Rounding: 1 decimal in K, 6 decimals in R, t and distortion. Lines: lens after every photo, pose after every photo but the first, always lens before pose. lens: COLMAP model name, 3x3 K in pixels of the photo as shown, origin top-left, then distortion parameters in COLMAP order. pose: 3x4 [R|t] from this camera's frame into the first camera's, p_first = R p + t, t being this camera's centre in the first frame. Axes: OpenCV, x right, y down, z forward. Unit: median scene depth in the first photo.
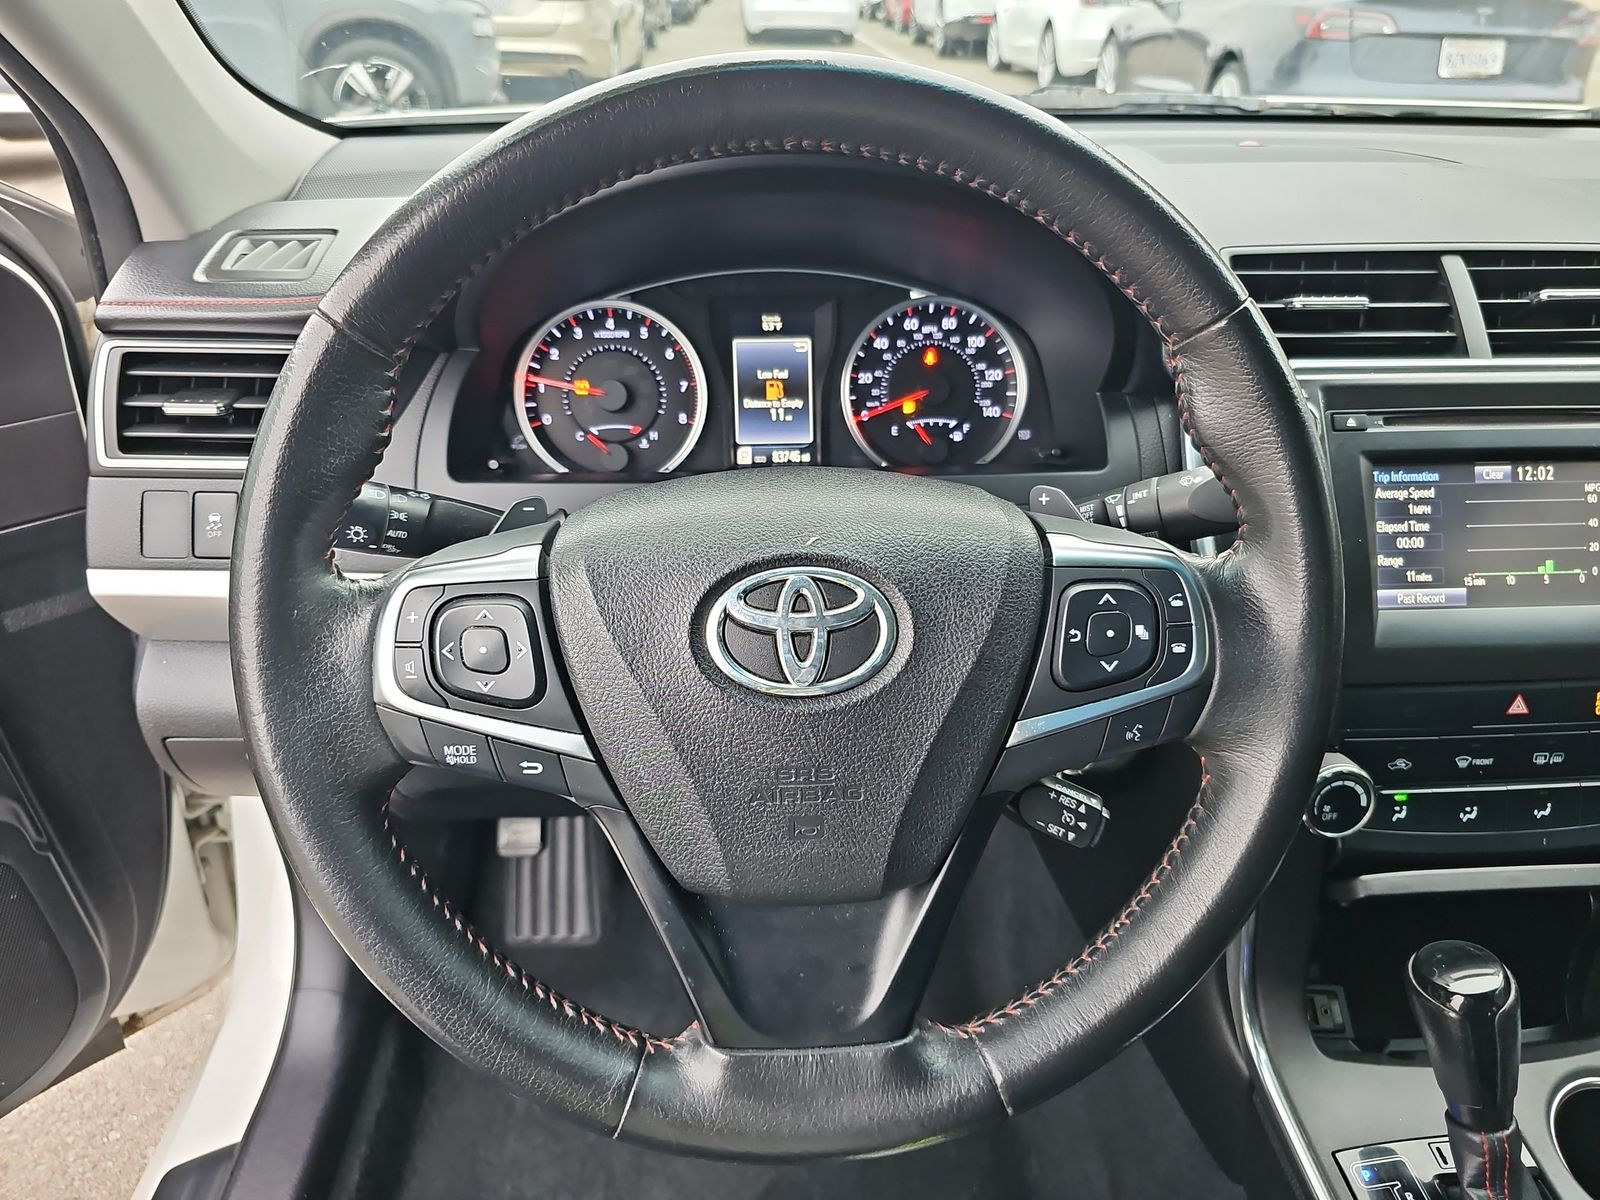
lens RADIAL K [[1060.1, 0, 784.4], [0, 1060.1, 600.4], [0, 0, 1]] dist [0.047029, -0.041578]
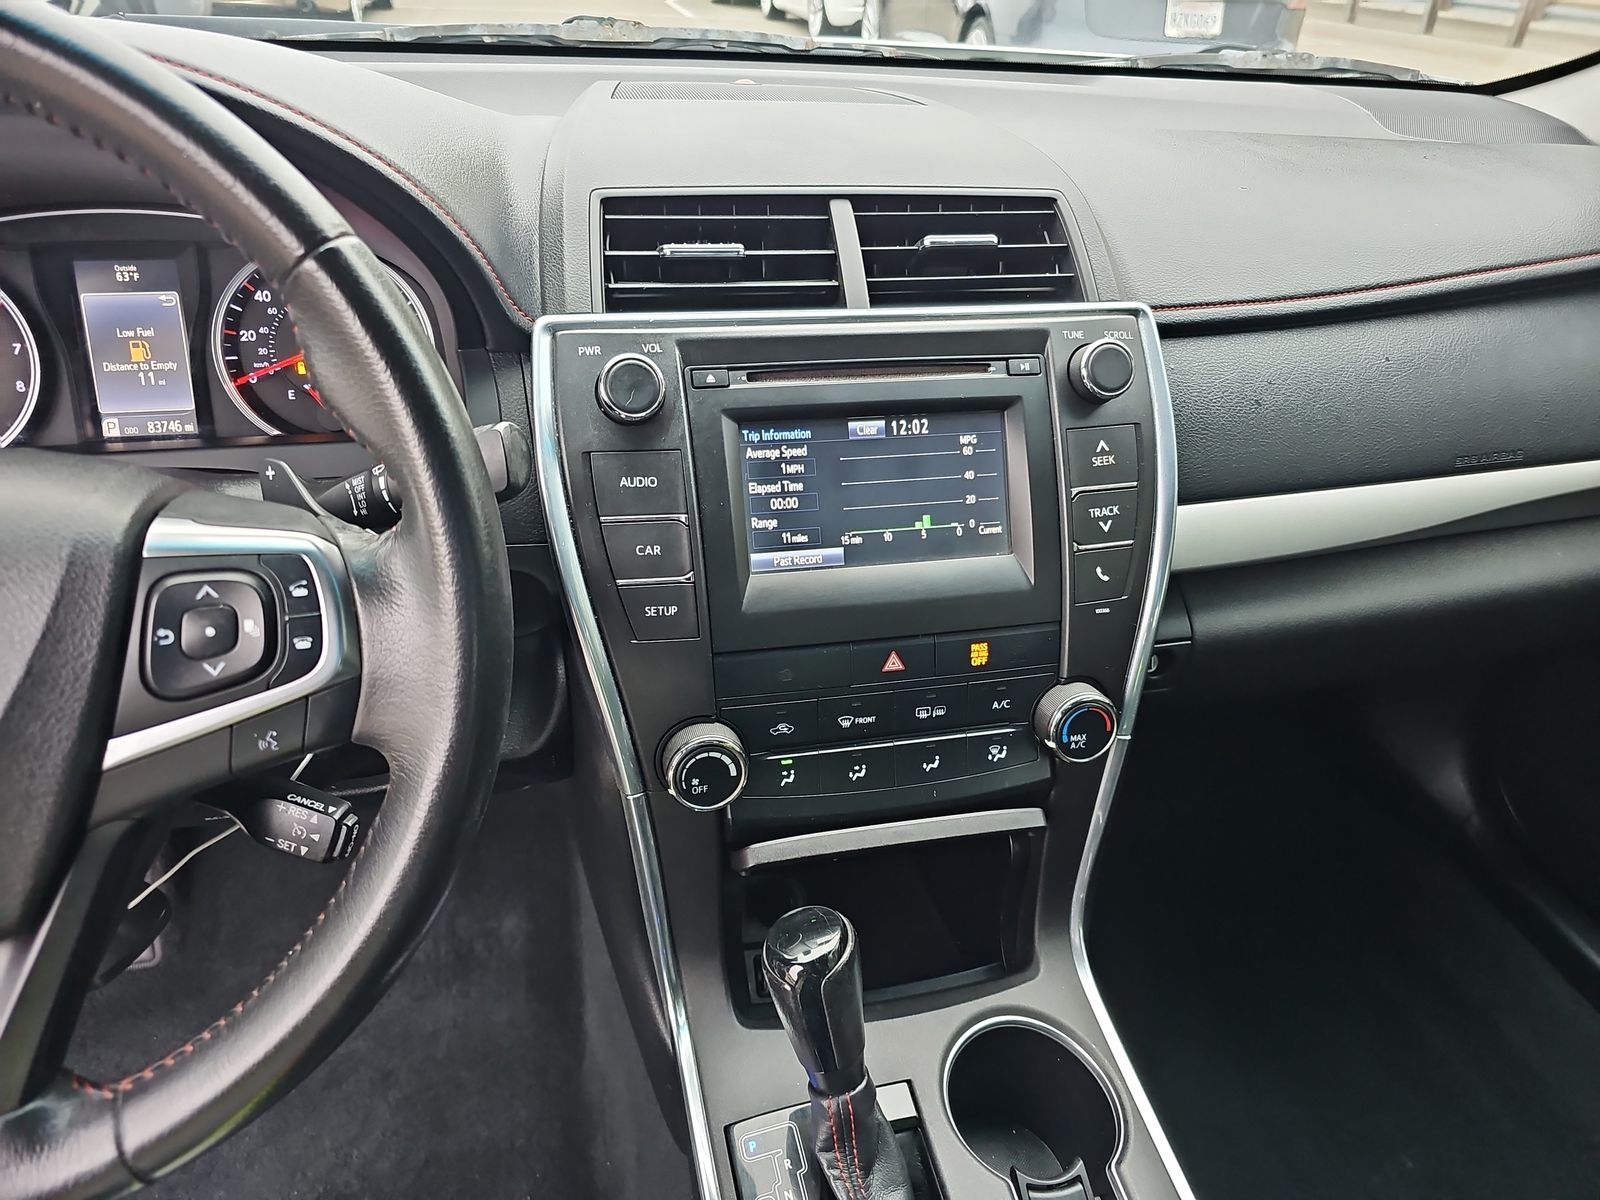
lens RADIAL K [[1060.1, 0, 728.3], [0, 1060.1, 630.0], [0, 0, 1]] dist [0.047029, -0.041578]
pose [[0.986988, -0.057644, 0.150104, 0.379151], [0.048171, 0.996656, 0.065999, -0.004863], [-0.153407, -0.057910, 0.986465, 0.050315]]
